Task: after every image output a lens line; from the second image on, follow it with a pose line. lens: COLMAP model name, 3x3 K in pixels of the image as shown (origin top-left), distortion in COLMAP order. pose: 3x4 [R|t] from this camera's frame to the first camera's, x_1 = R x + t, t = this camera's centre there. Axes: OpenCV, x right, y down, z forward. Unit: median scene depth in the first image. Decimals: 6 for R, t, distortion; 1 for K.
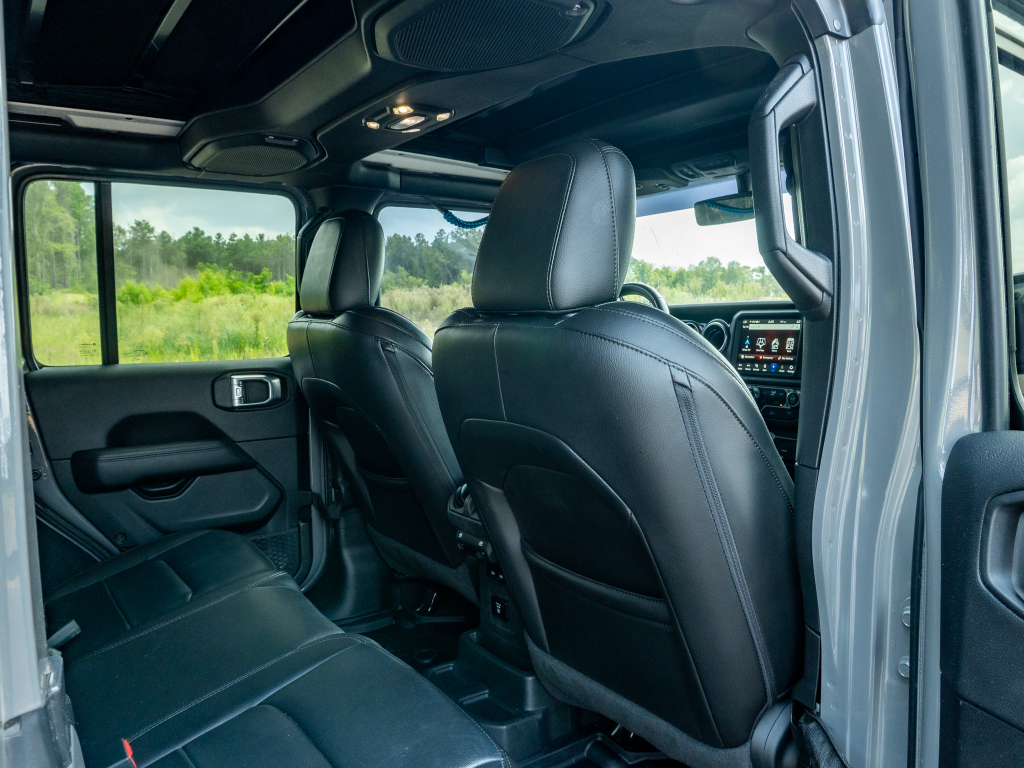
lens RADIAL K [[771.5, 0, 518.9], [0, 771.5, 385.8], [0, 0, 1]] dist [-0.021763, -0.002733]
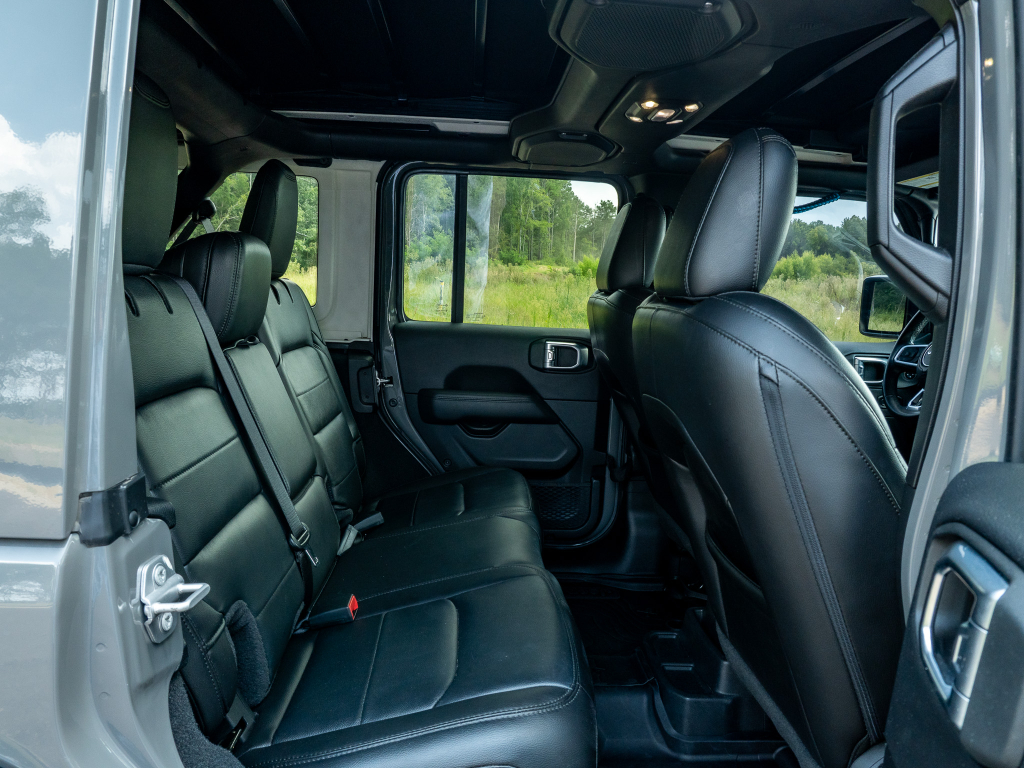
lens RADIAL K [[771.5, 0, 513.9], [0, 771.5, 384.8], [0, 0, 1]] dist [-0.021763, -0.002733]
pose [[0.843416, 0.118341, -0.524065, 0.221533], [-0.106003, 0.992919, 0.053616, -0.005494], [0.526699, 0.010332, 0.849989, -0.006051]]
